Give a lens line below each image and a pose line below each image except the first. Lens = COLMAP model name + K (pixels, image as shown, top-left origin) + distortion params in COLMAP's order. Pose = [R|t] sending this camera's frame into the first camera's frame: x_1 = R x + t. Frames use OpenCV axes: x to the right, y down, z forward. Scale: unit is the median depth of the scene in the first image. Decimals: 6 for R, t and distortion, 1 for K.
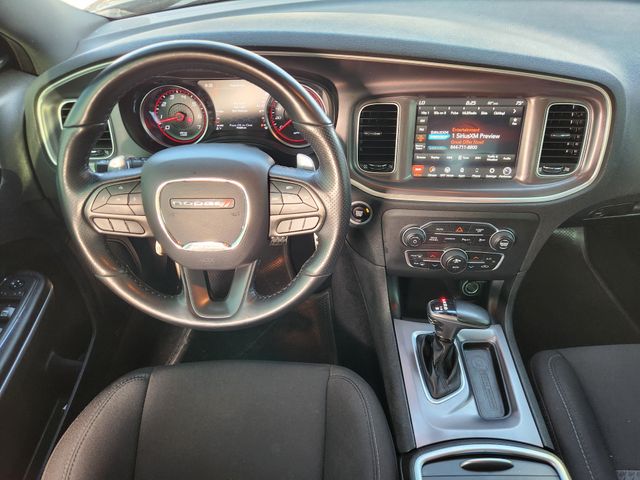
lens RADIAL K [[427.6, 0, 320.0], [0, 427.6, 240.0], [0, 0, 1]] dist [0.026285, -0.047198]
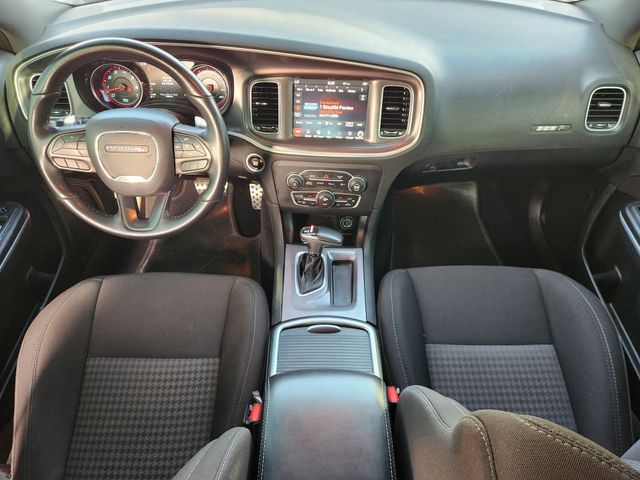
lens RADIAL K [[427.6, 0, 320.0], [0, 427.6, 240.0], [0, 0, 1]] dist [0.026285, -0.047198]
pose [[0.999586, 0.018474, 0.022078, 0.293458], [-0.019929, 0.997513, 0.067600, 0.092662], [-0.020774, -0.068012, 0.997468, -0.413123]]
